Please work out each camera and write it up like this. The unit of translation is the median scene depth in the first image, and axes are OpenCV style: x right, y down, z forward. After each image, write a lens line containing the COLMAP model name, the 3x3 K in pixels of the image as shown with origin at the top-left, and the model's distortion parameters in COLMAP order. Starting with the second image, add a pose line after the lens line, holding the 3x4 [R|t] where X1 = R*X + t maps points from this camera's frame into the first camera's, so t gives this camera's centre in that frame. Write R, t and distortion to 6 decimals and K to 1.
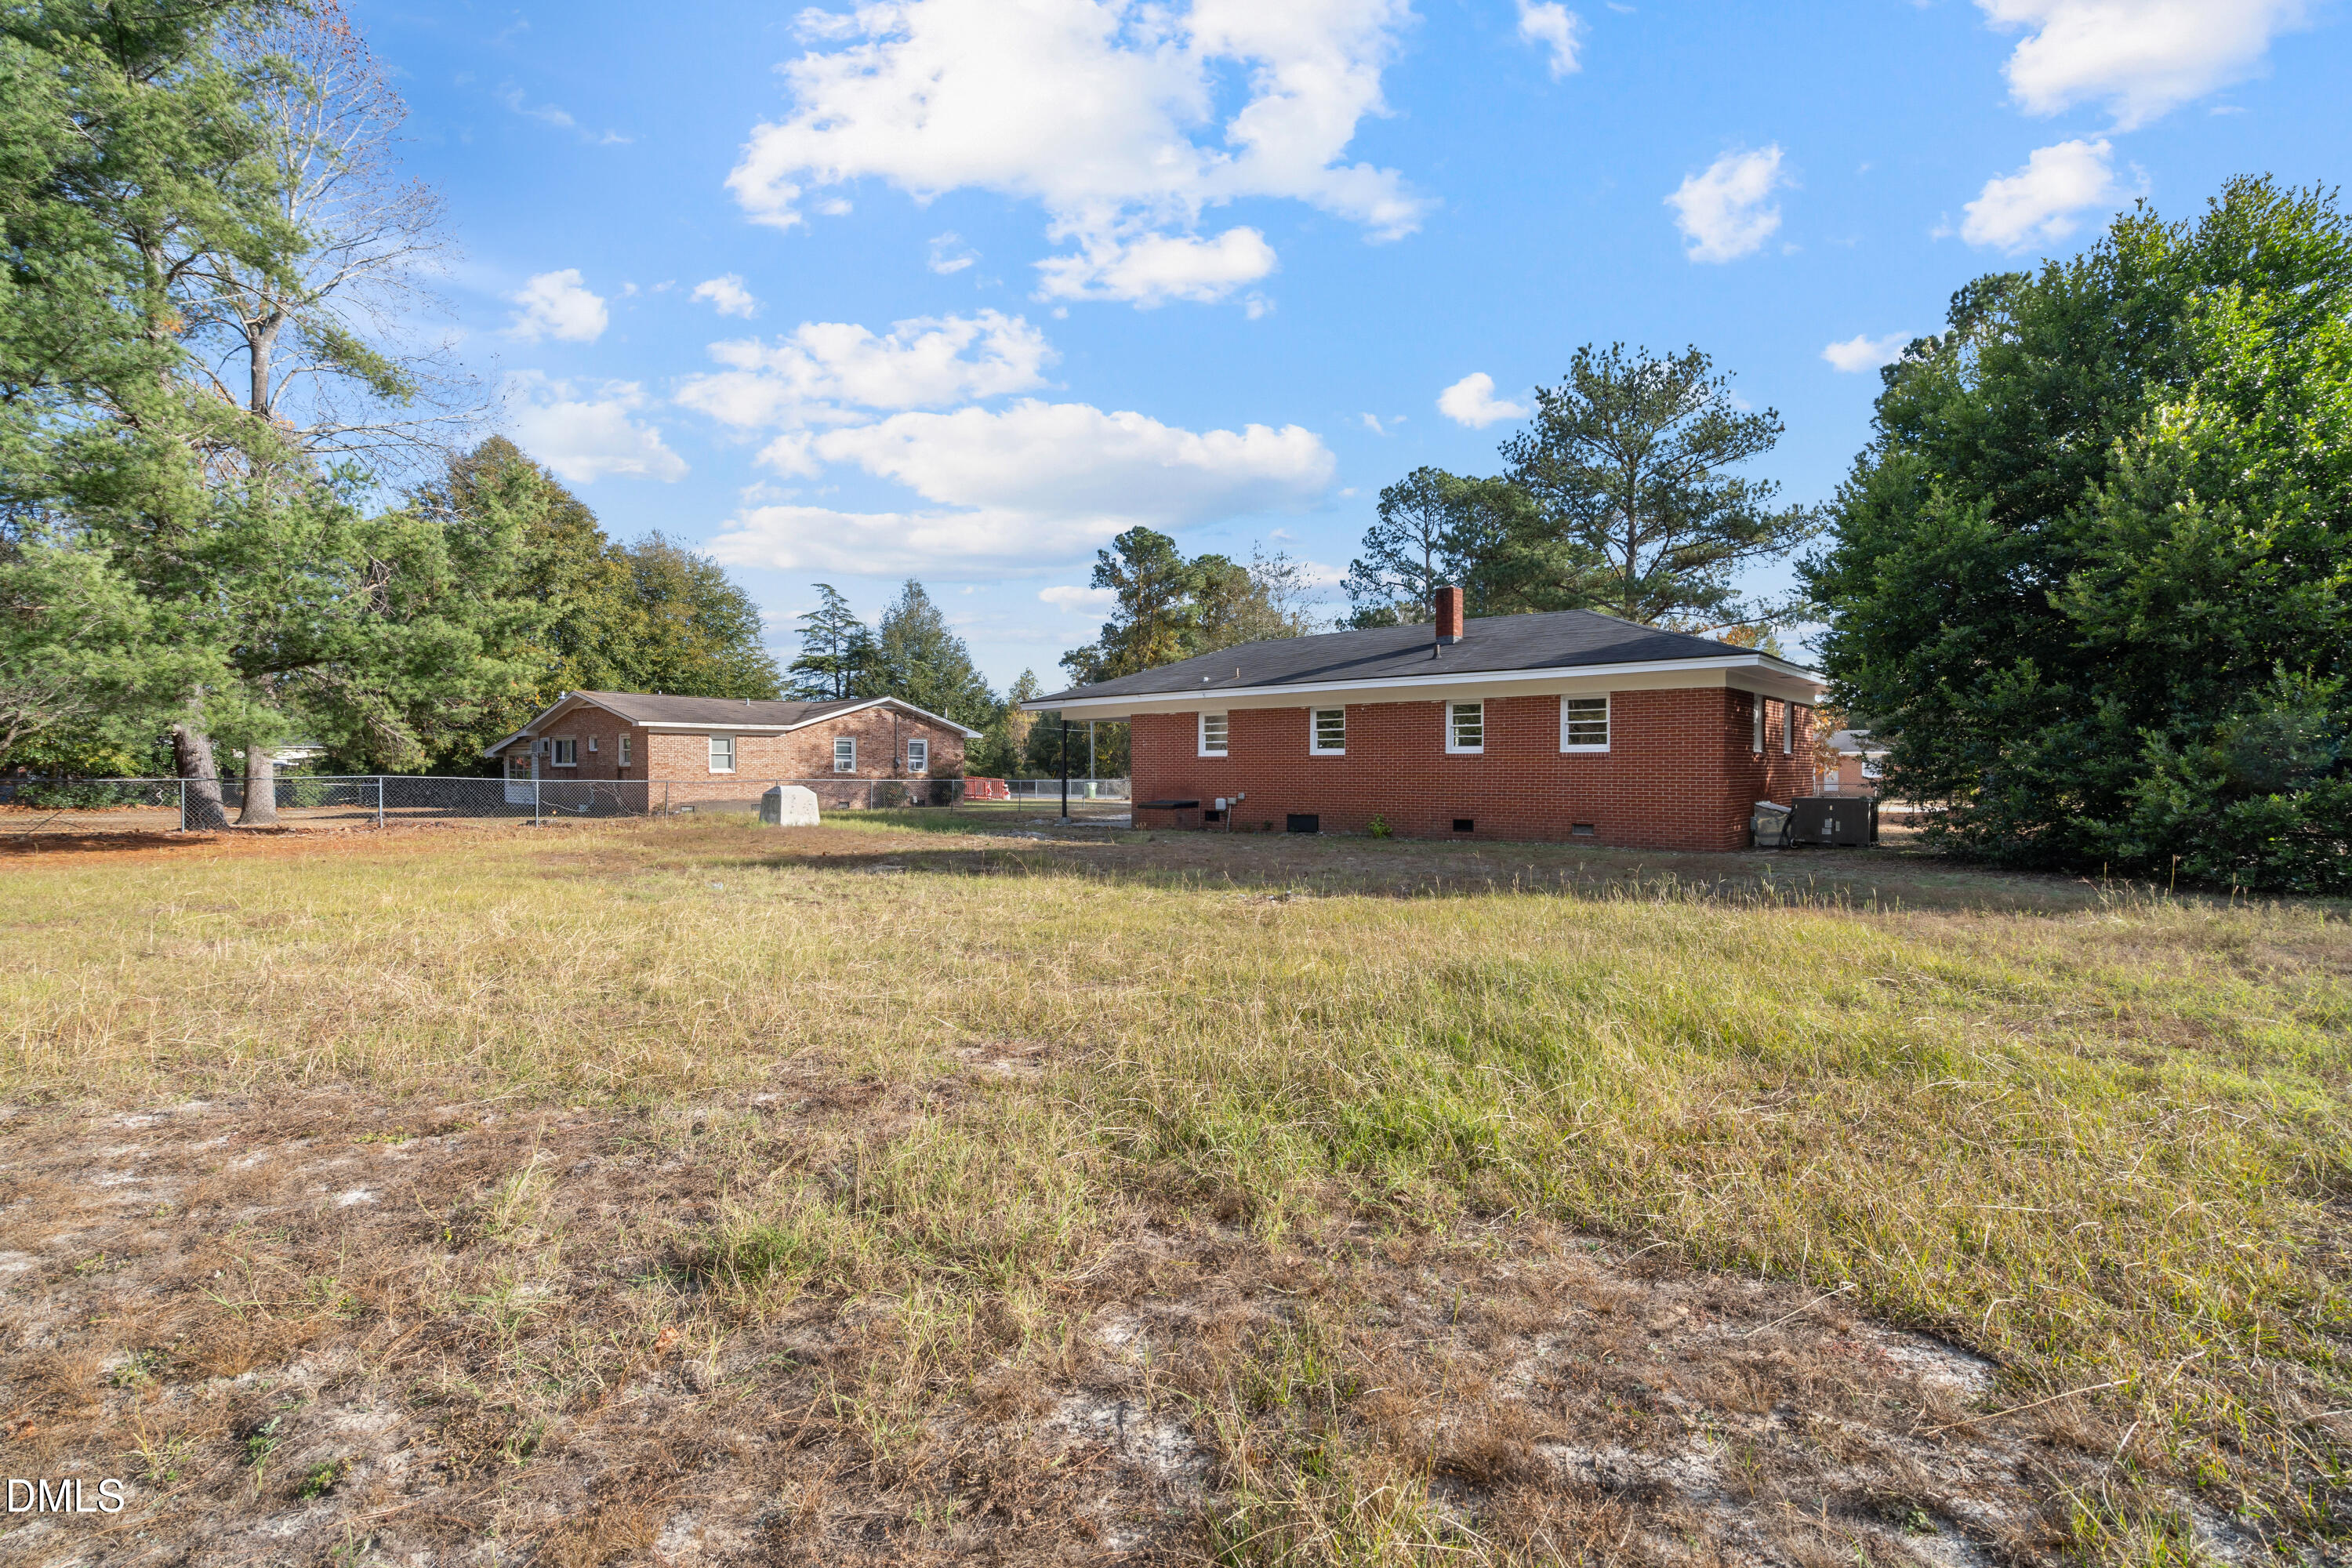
lens RADIAL K [[1036.6, 0, 1176.0], [0, 1036.6, 784.0], [0, 0, 1]] dist [-0.060693, 0.000011]
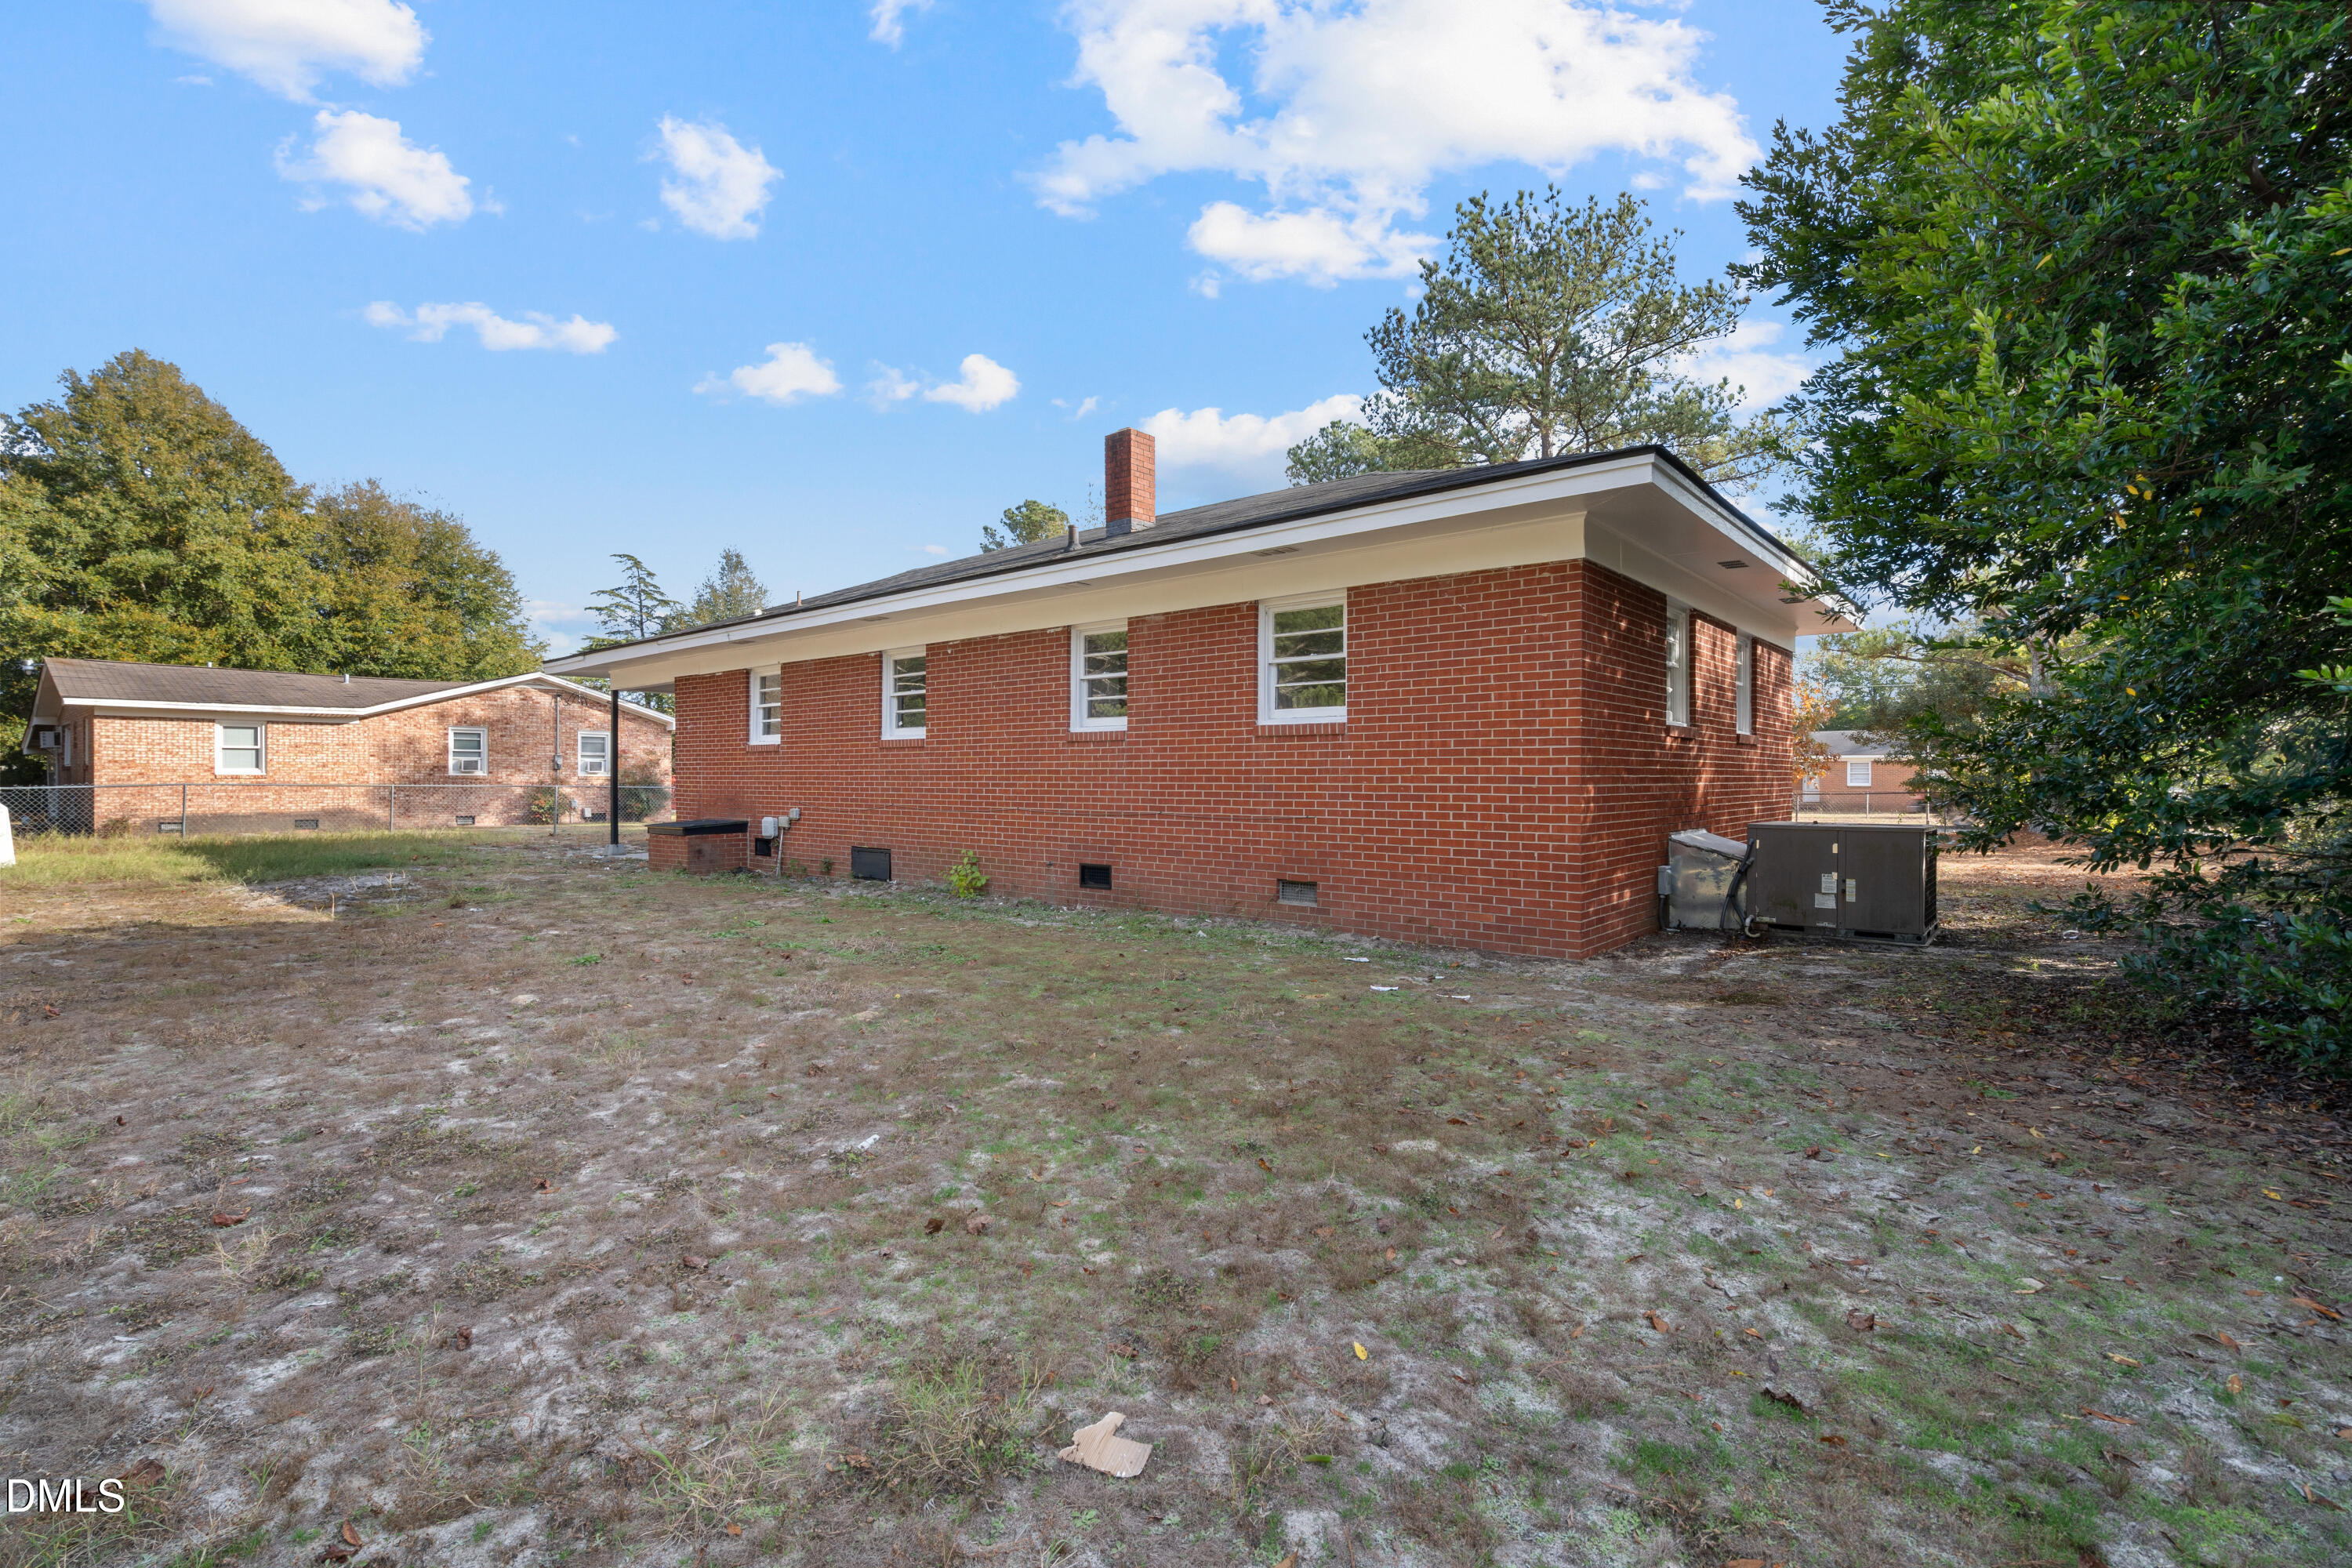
lens RADIAL K [[1086.1, 0, 1176.0], [0, 1086.1, 784.0], [0, 0, 1]] dist [-0.068327, -0.000060]
pose [[0.999240, 0.003587, 0.038821, 0.172670], [-0.003196, 0.999944, -0.010119, 0.000495], [-0.038855, 0.009987, 0.999195, 0.276592]]
